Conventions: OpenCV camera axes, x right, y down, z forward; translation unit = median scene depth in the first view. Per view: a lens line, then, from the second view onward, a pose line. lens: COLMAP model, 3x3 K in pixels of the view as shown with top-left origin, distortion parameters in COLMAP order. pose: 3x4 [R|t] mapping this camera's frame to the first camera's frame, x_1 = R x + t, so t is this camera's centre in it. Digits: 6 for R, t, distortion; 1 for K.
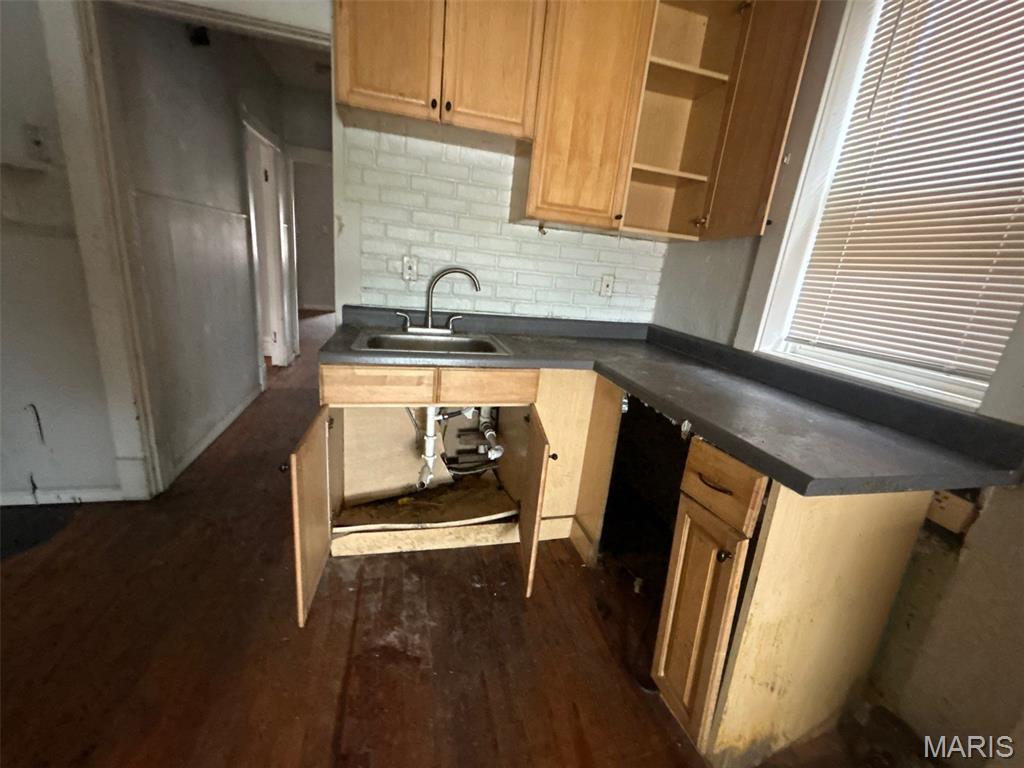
lens RADIAL K [[413.0, 0, 511.3], [0, 413.0, 384.2], [0, 0, 1]] dist [0.000090, 0.000422]
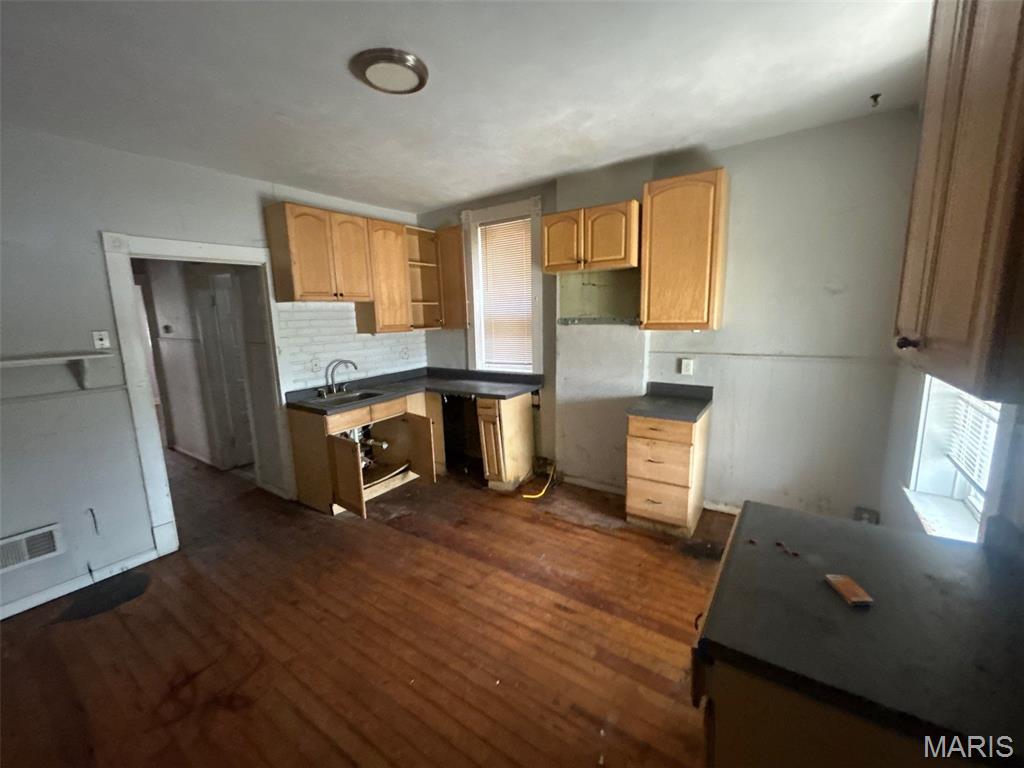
lens RADIAL K [[413.0, 0, 511.5], [0, 413.0, 383.9], [0, 0, 1]] dist [0.000090, 0.000422]
pose [[0.739301, -0.229827, 0.632940, -0.853383], [0.282250, 0.959161, 0.018602, 0.018831], [-0.611367, 0.164895, 0.773977, -1.061180]]
